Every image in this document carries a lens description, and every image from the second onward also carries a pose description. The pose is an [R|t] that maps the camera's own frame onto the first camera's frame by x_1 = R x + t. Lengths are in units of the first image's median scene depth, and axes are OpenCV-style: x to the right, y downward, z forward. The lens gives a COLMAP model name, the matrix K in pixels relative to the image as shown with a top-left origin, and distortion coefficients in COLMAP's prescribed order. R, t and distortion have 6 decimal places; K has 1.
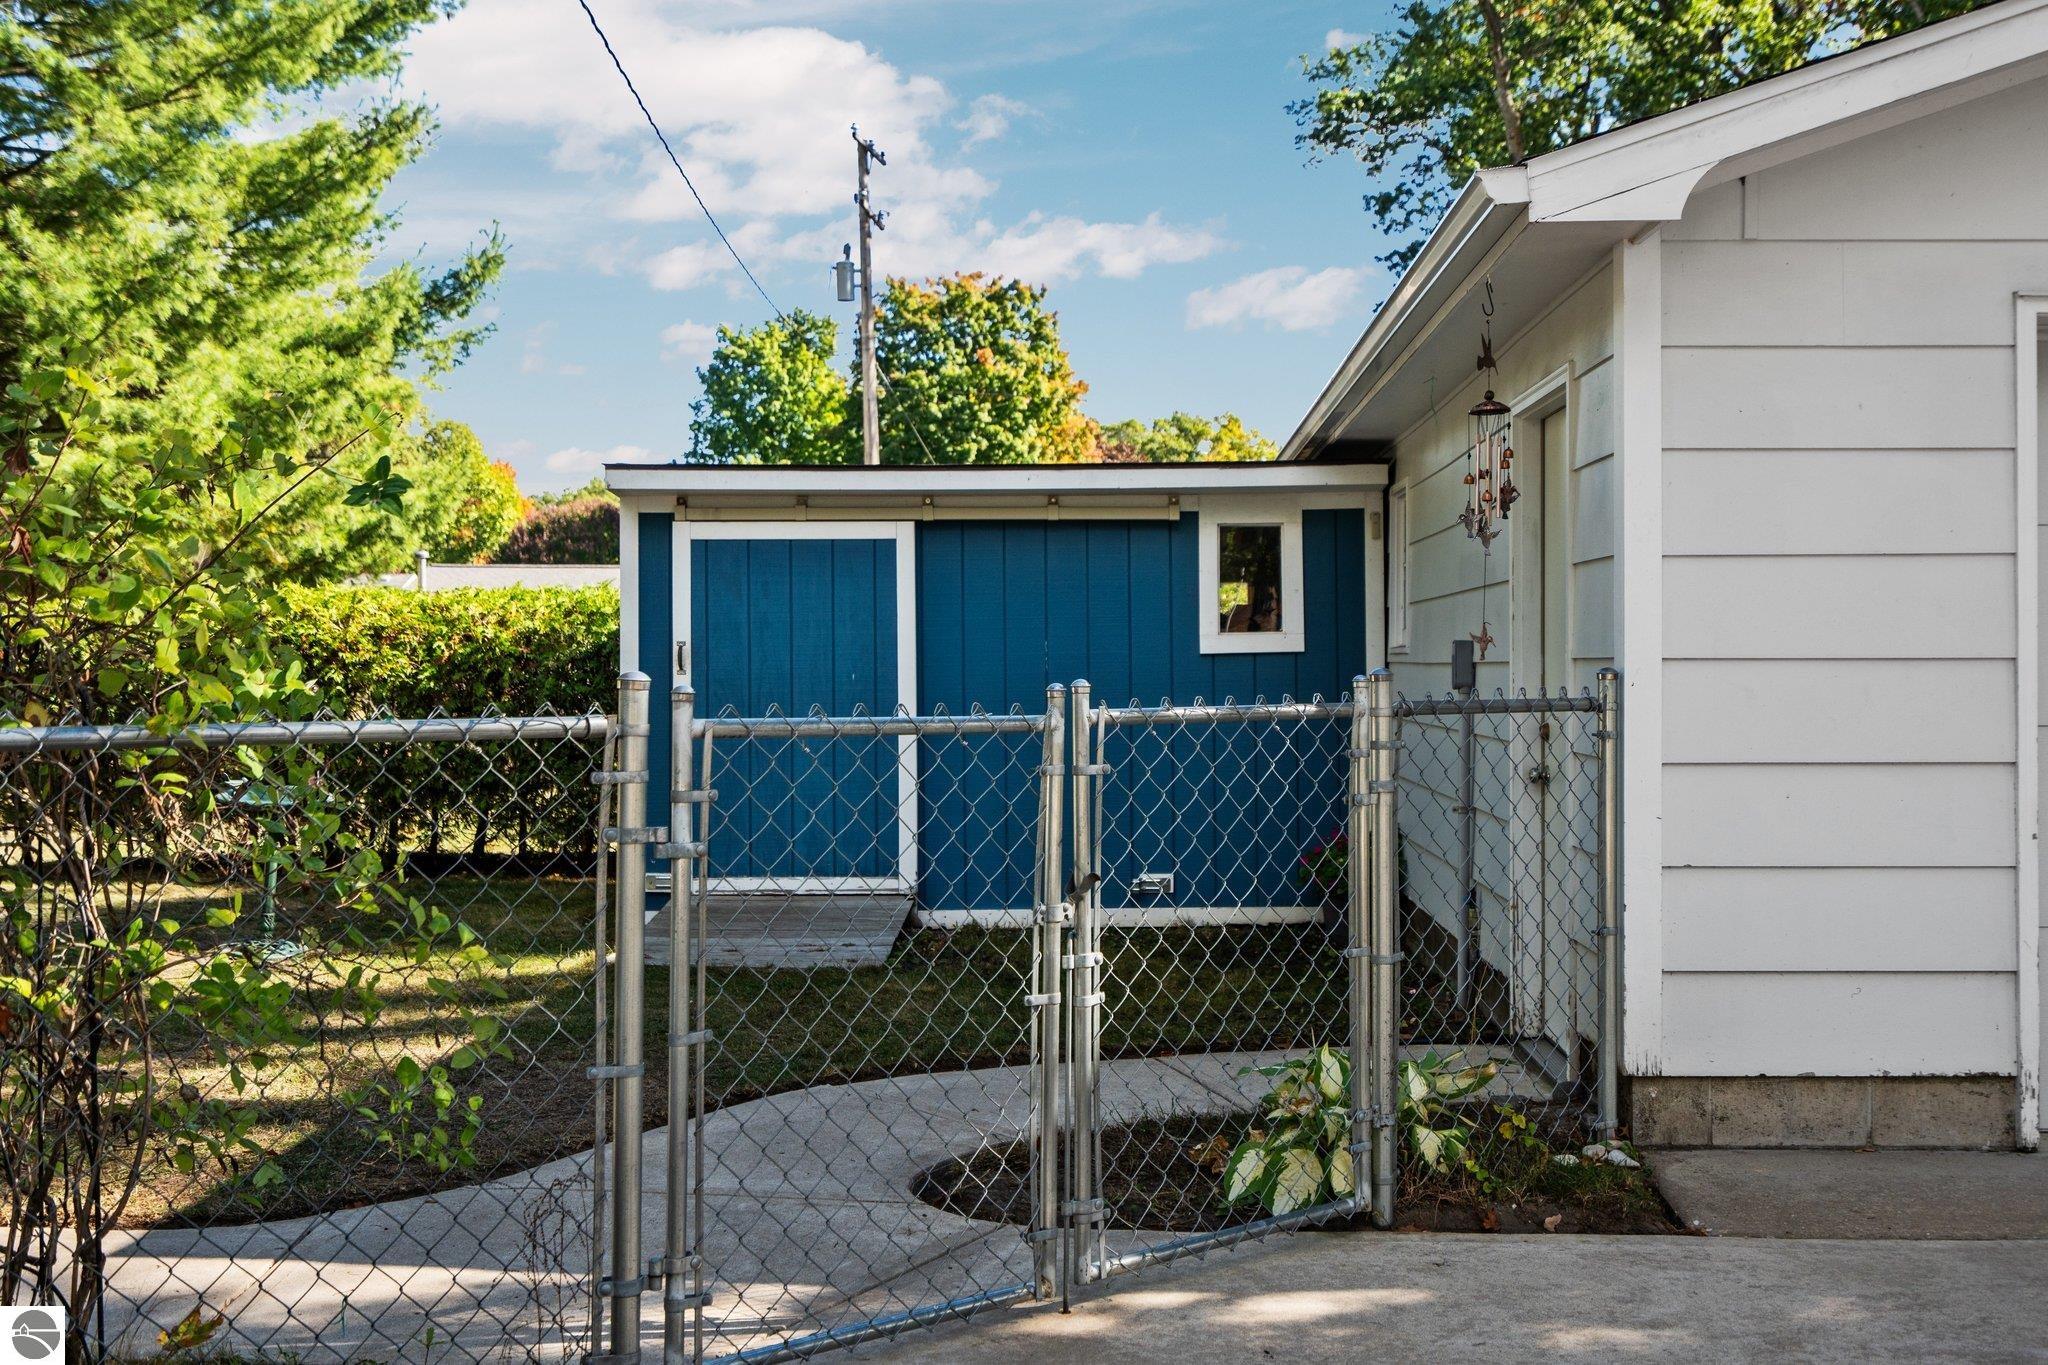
lens RADIAL K [[2049.9, 0, 1136.2], [0, 2049.9, 673.8], [0, 0, 1]] dist [0.009918, 0.000000]
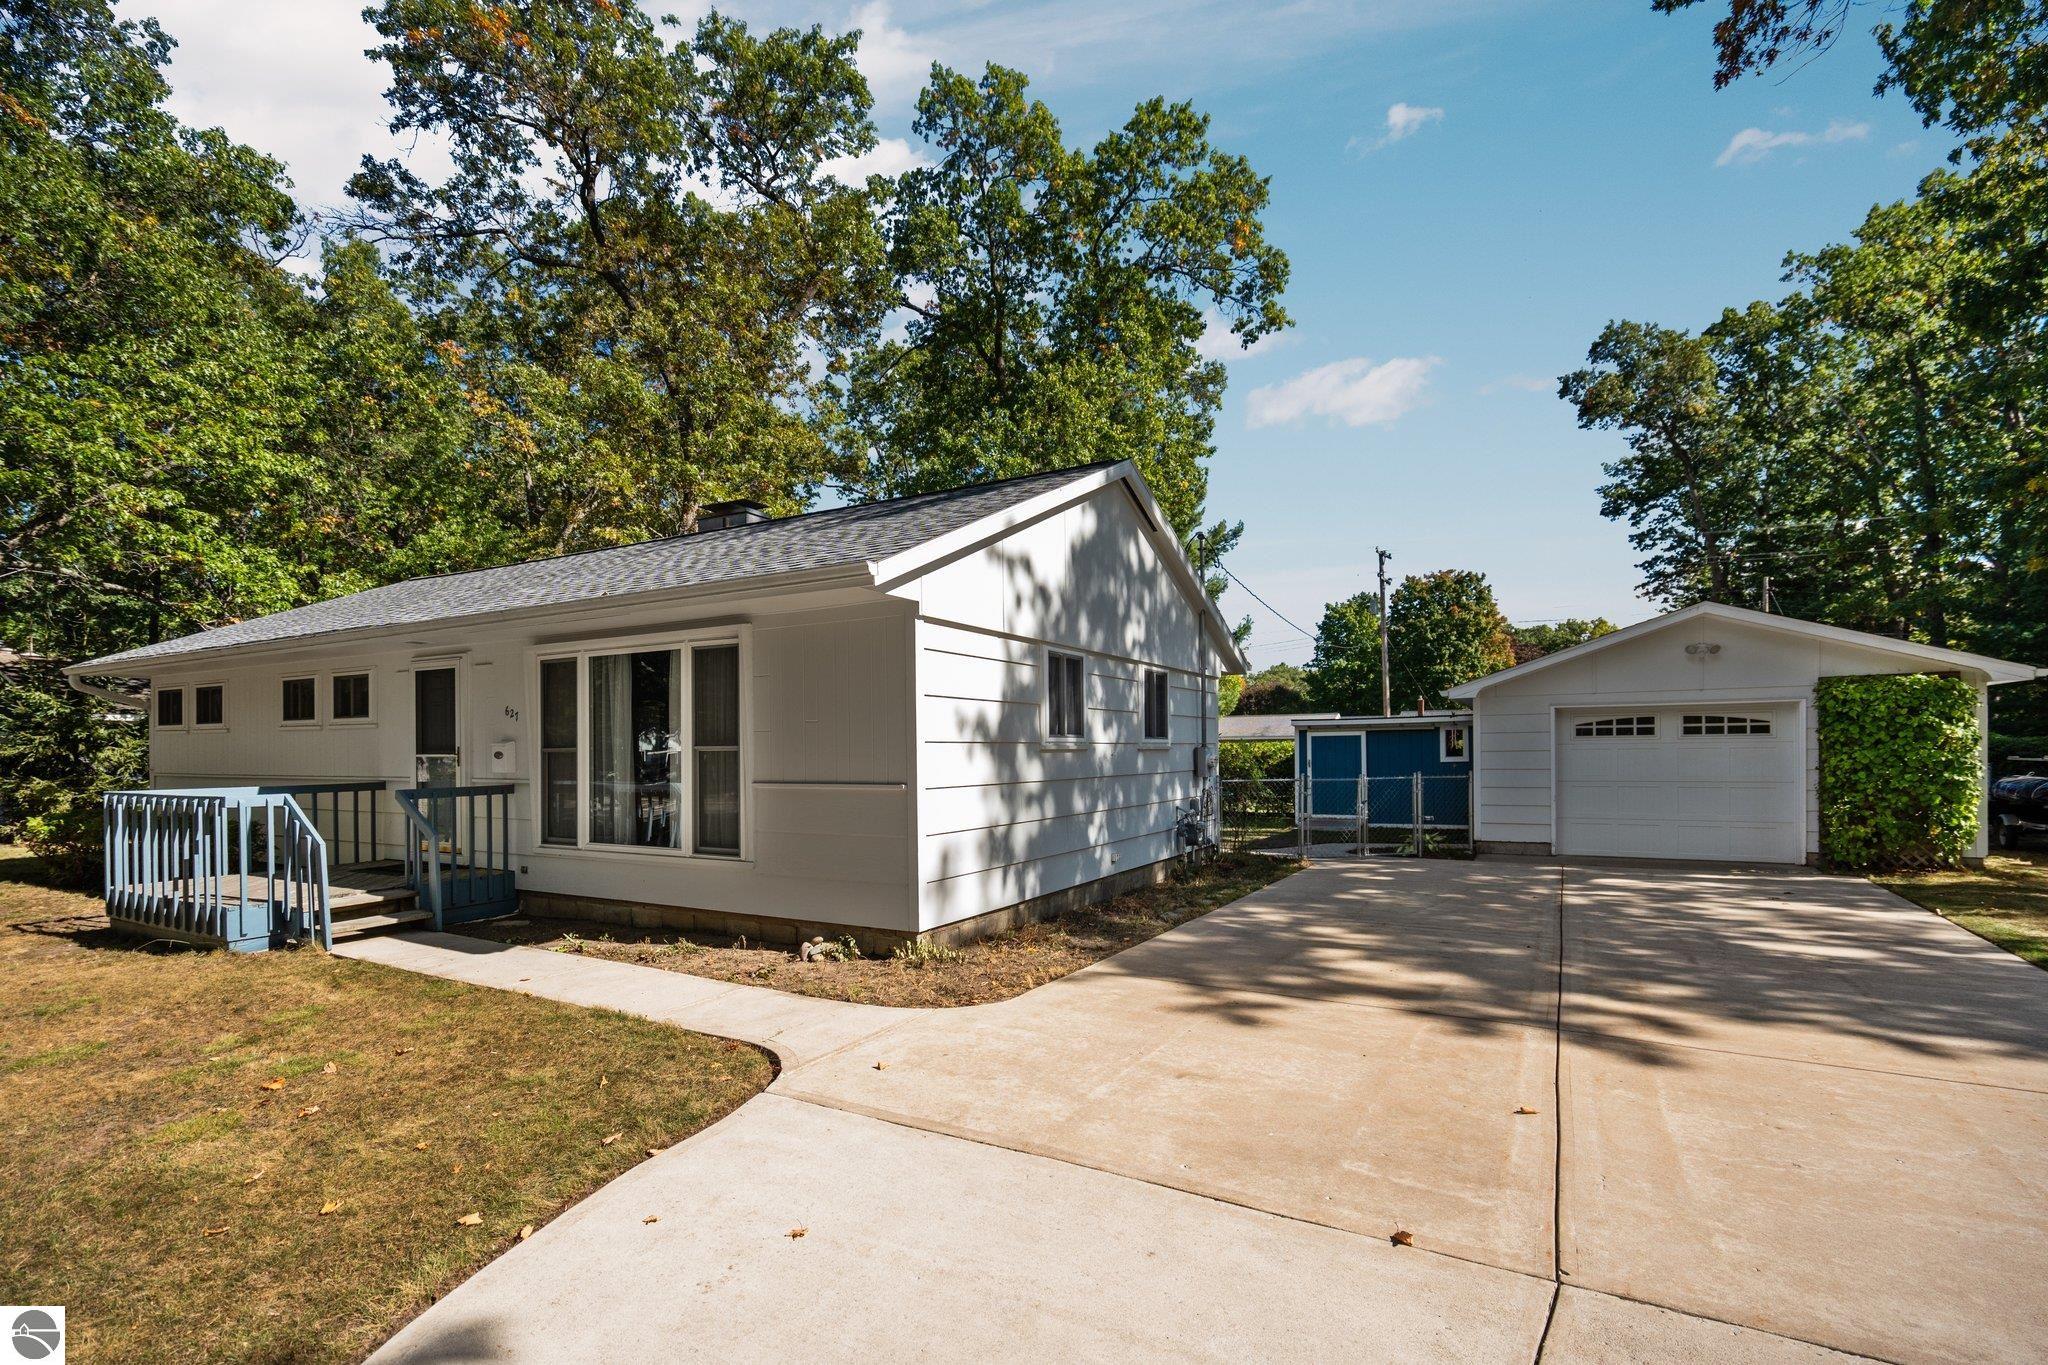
lens RADIAL K [[942.5, 0, 1014.9], [0, 942.5, 760.9], [0, 0, 1]] dist [0.003239, -0.001125]
pose [[0.866317, -0.003944, -0.499479, 0.093539], [0.007648, 0.999956, 0.005368, -0.011445], [0.499436, -0.008470, 0.866310, -0.411393]]
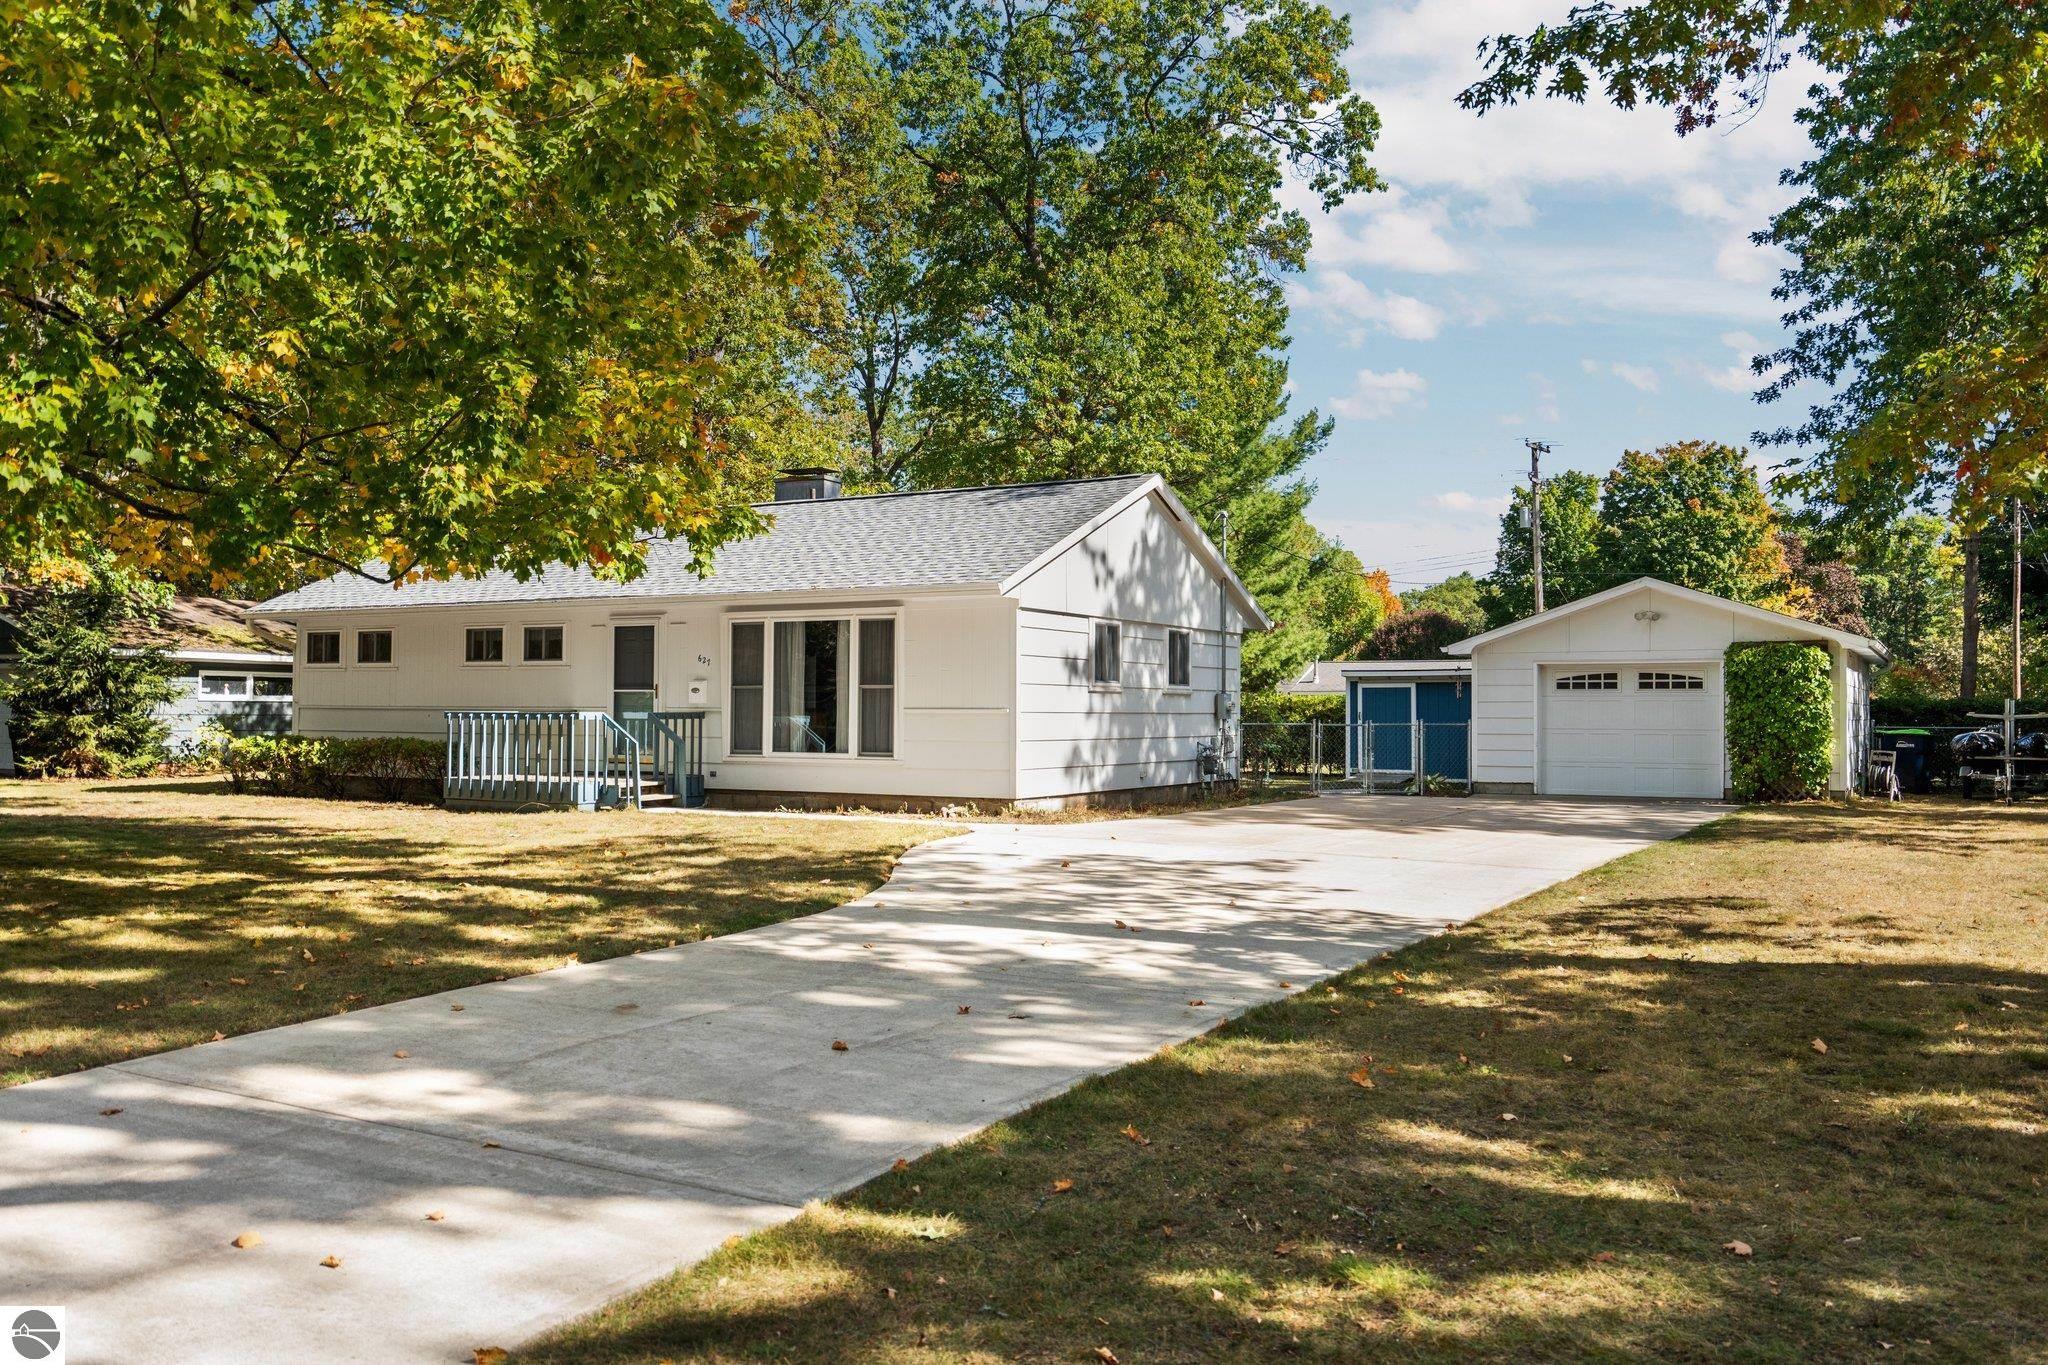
lens RADIAL K [[1628.4, 0, 1034.2], [0, 1628.4, 684.8], [0, 0, 1]] dist [0.008763, 0.012135]
pose [[0.871696, -0.007021, -0.489996, 0.324926], [-0.005029, 0.999717, -0.023271, 0.003218], [0.490020, 0.022750, 0.871414, -0.868841]]
